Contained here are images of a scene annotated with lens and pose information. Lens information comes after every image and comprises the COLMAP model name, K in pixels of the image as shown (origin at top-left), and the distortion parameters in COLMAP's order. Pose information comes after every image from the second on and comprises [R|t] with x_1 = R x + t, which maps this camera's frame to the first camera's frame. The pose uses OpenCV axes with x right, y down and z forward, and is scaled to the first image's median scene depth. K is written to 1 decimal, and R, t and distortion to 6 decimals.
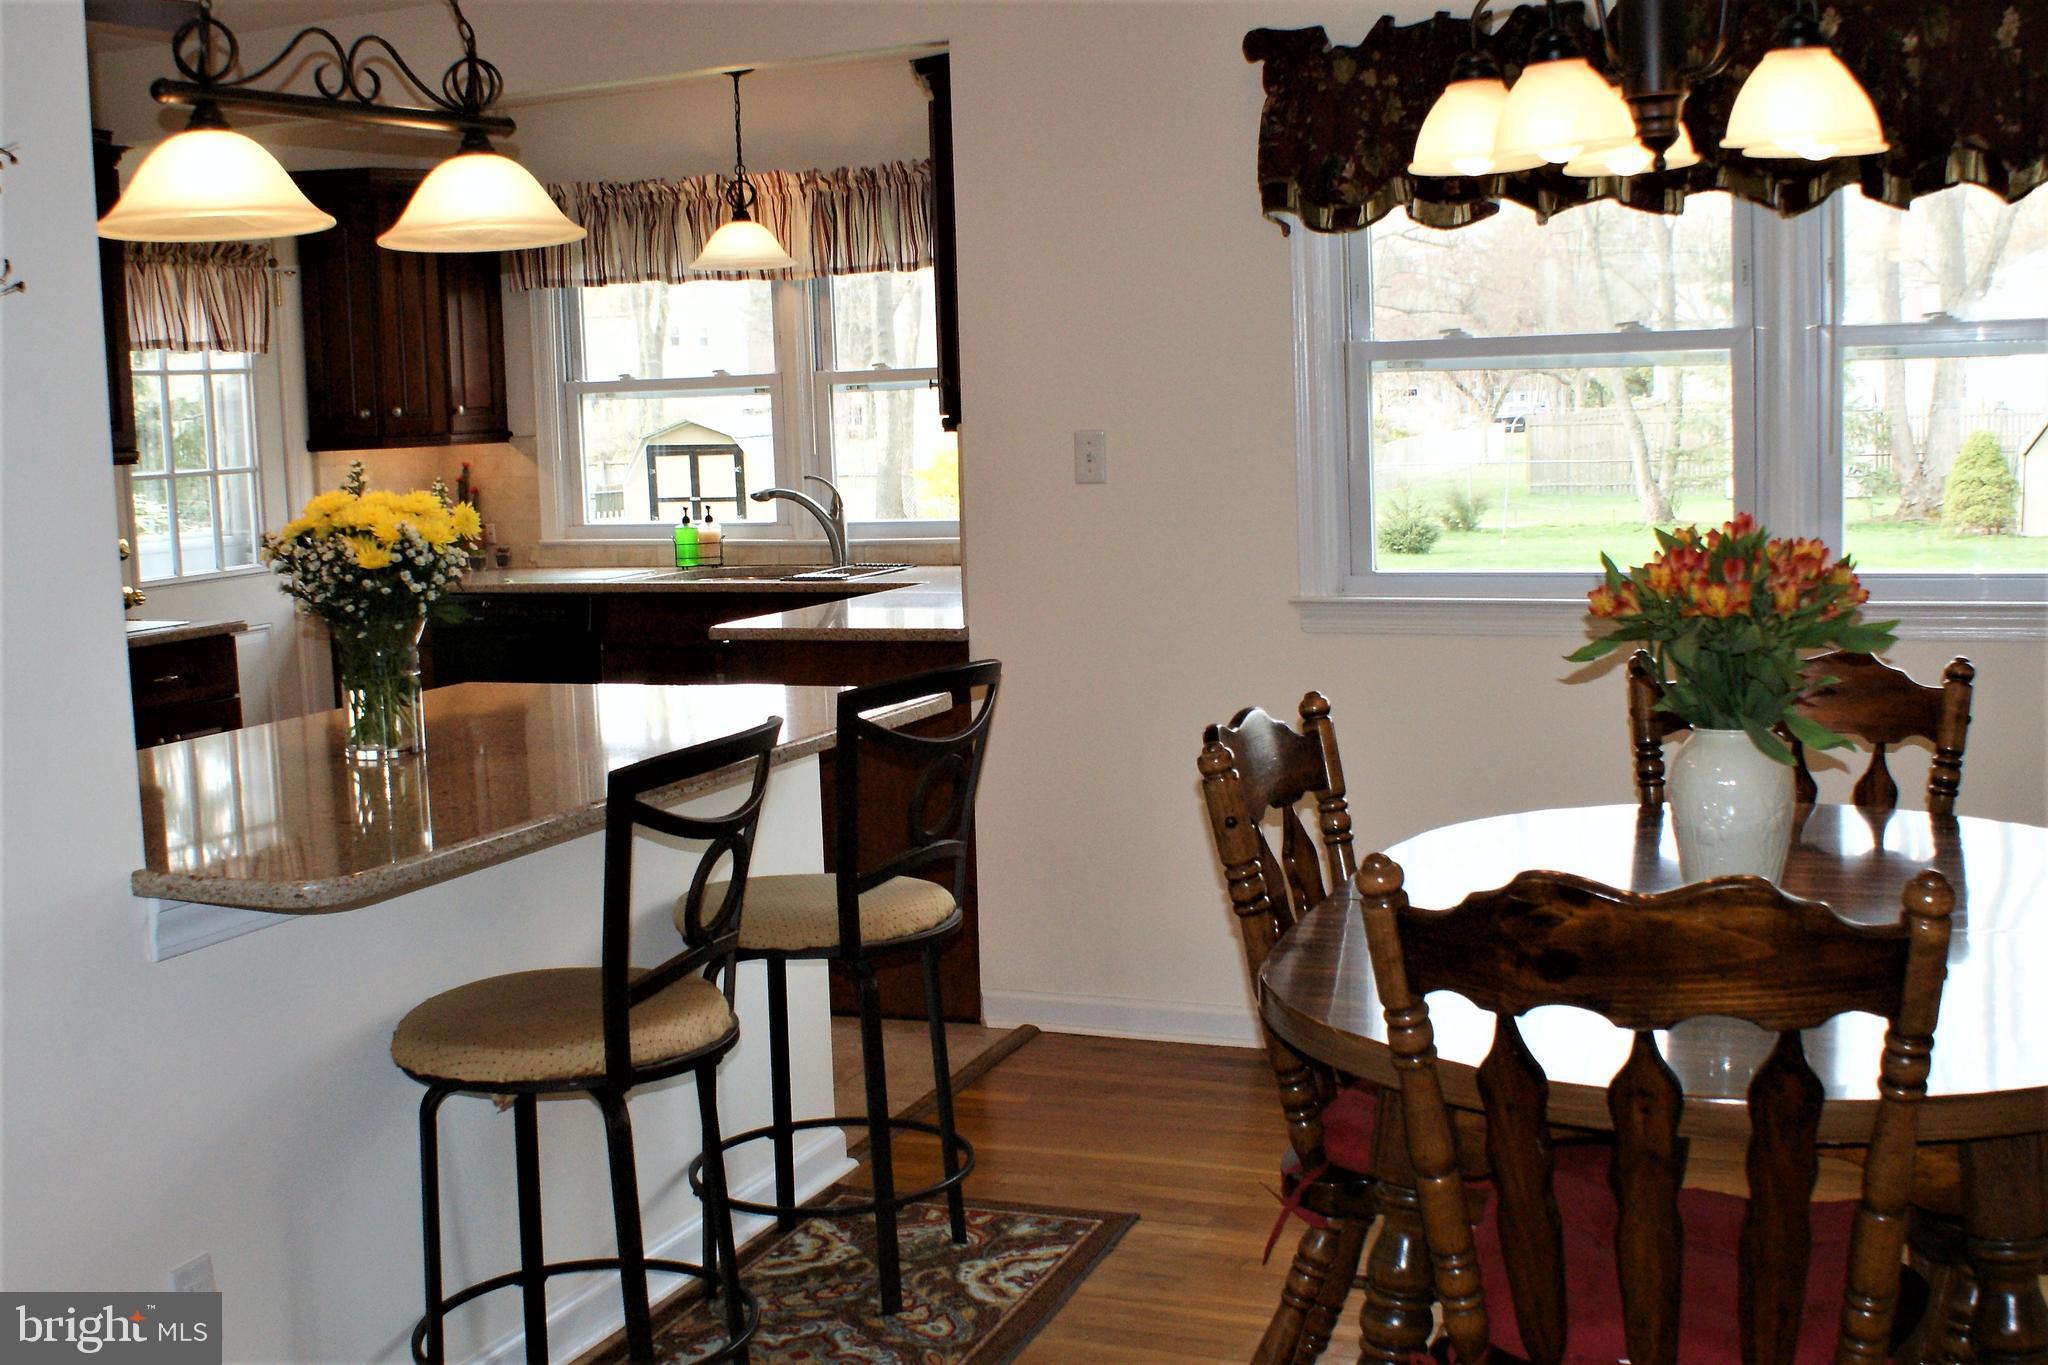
lens RADIAL K [[2325.8, 0, 1024.0], [0, 2325.8, 682.5], [0, 0, 1]] dist [-0.123365, 0.024145]
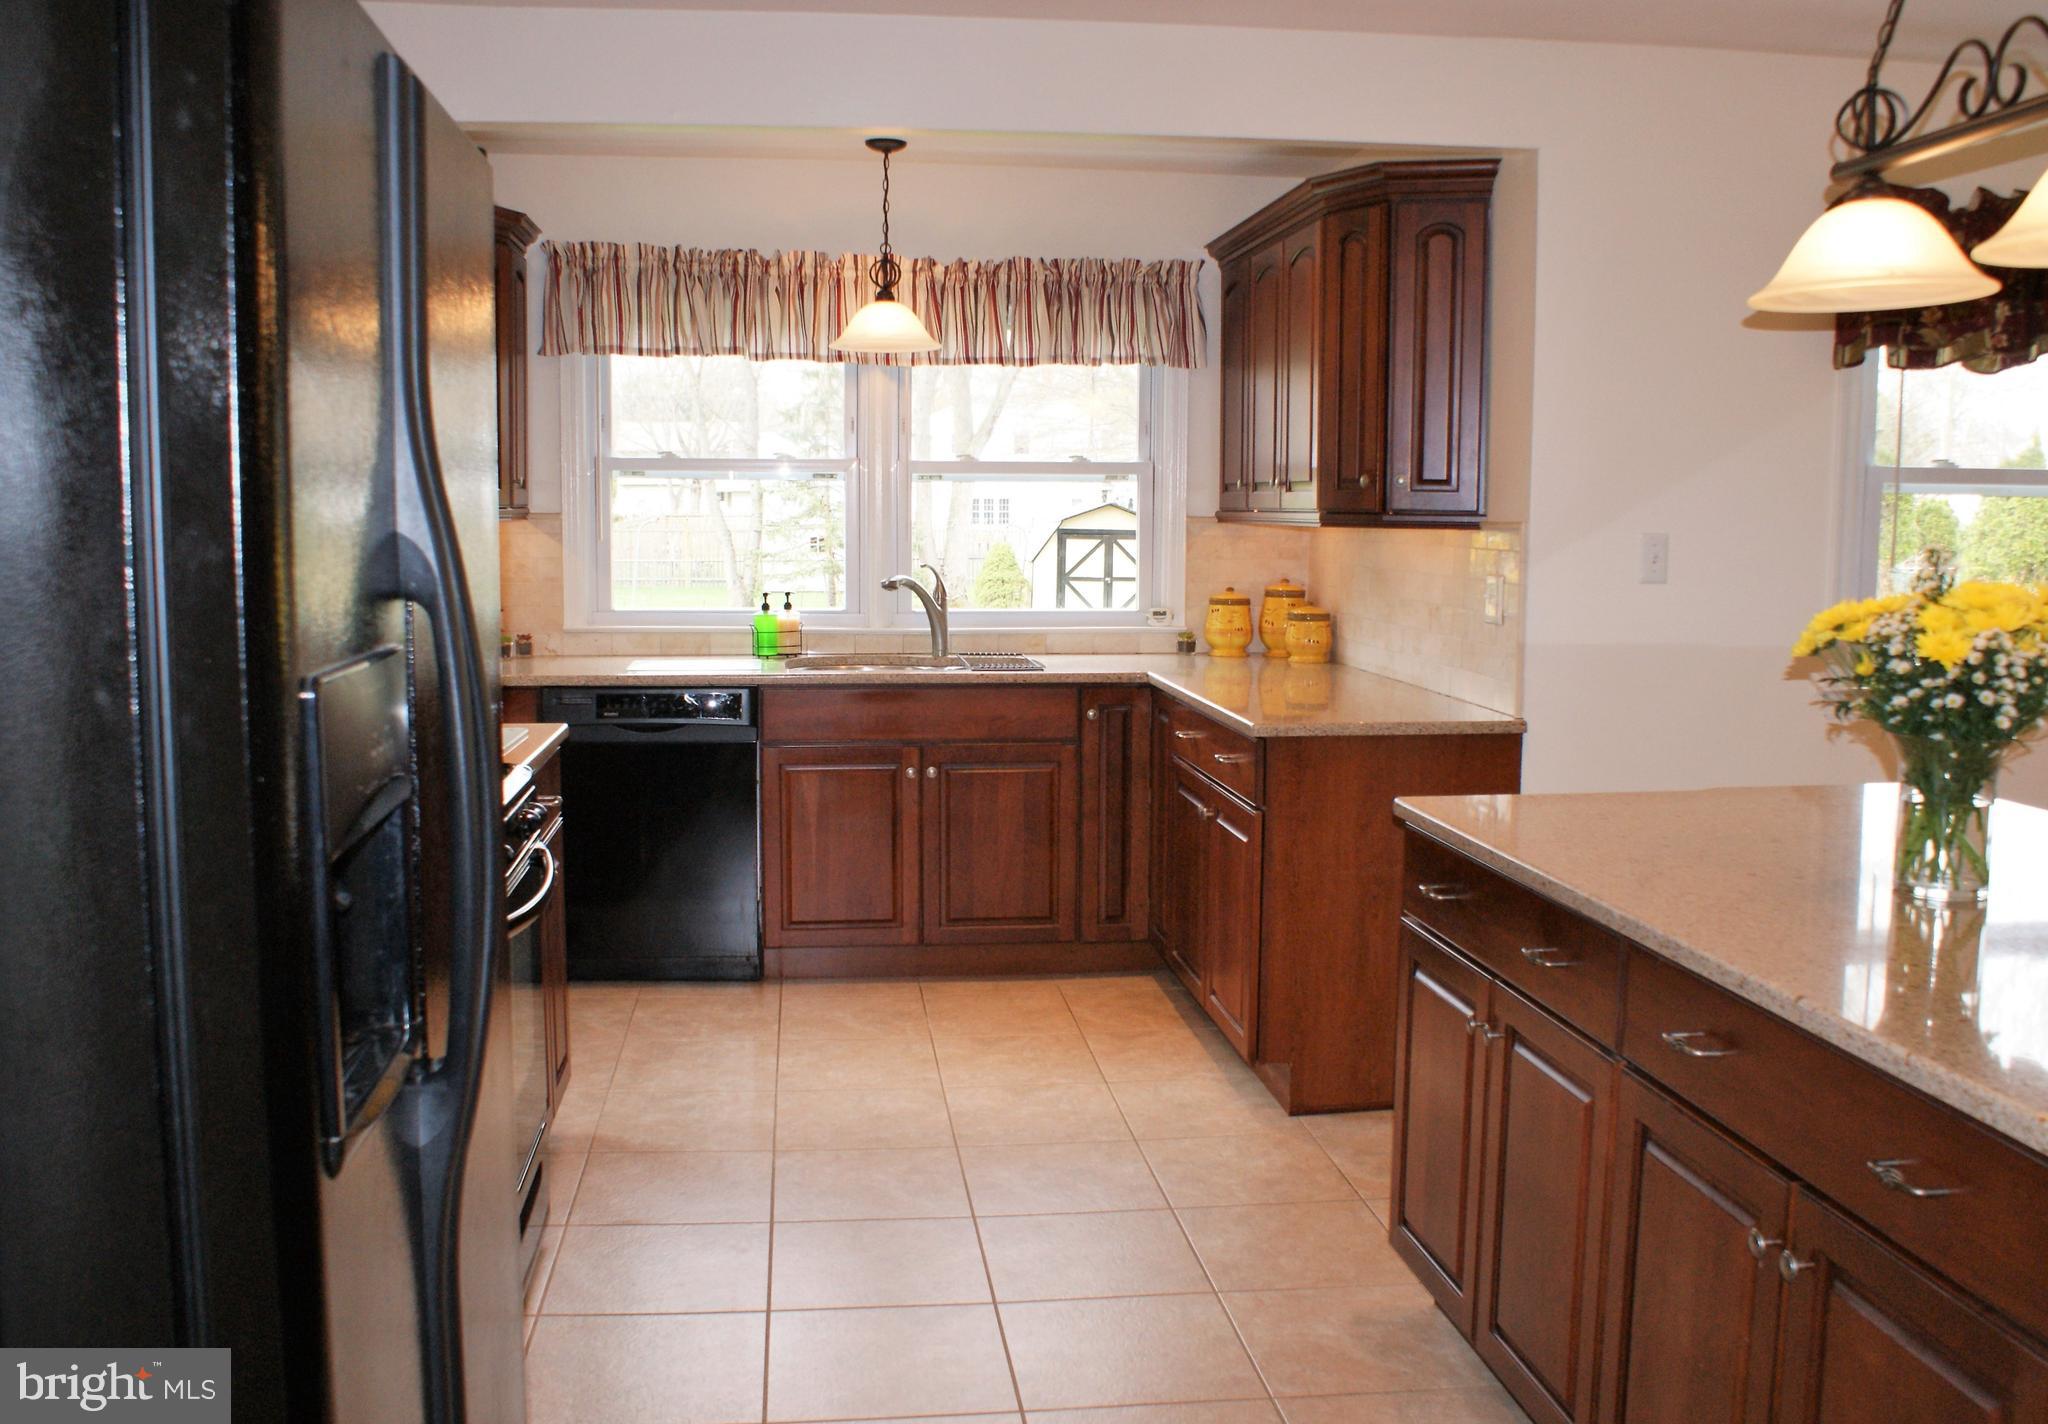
lens RADIAL K [[1833.6, 0, 1024.0], [0, 1833.6, 712.0], [0, 0, 1]] dist [-0.143160, 0.004783]
pose [[0.854875, -0.018950, 0.518487, -0.446523], [0.025574, 0.999657, -0.005629, -0.019697], [-0.518203, 0.018072, 0.855067, 0.300291]]
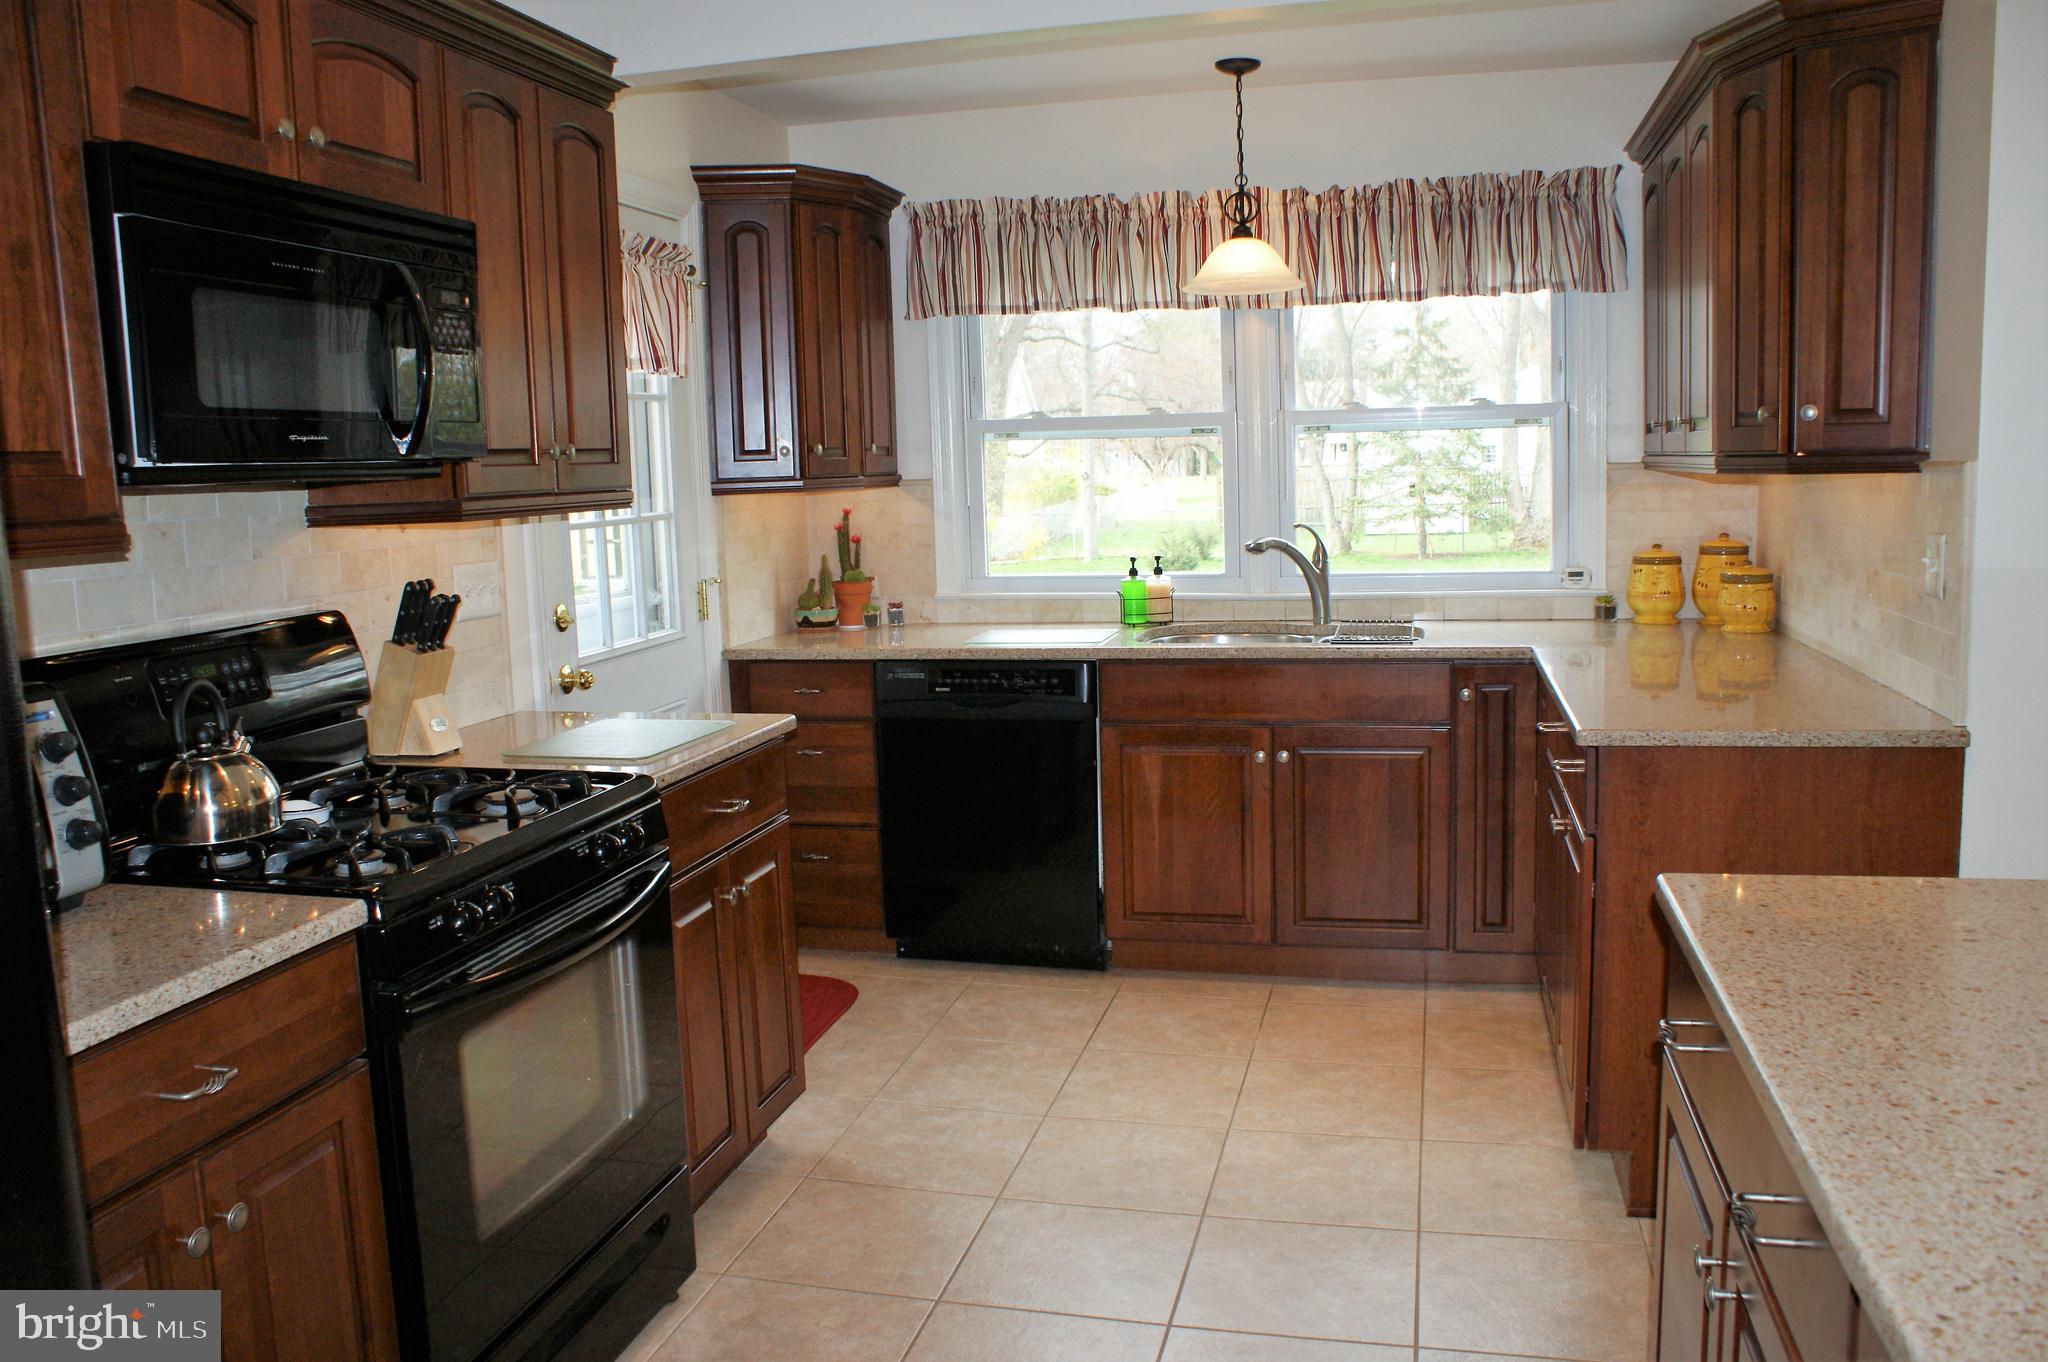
lens RADIAL K [[1621.0, 0, 1016.2], [0, 1621.0, 671.7], [0, 0, 1]] dist [-0.158746, 0.145549]
pose [[0.985918, -0.019958, 0.166035, -0.296471], [0.019178, 0.999796, 0.006295, -0.036086], [-0.166126, -0.003022, 0.986100, 0.384367]]
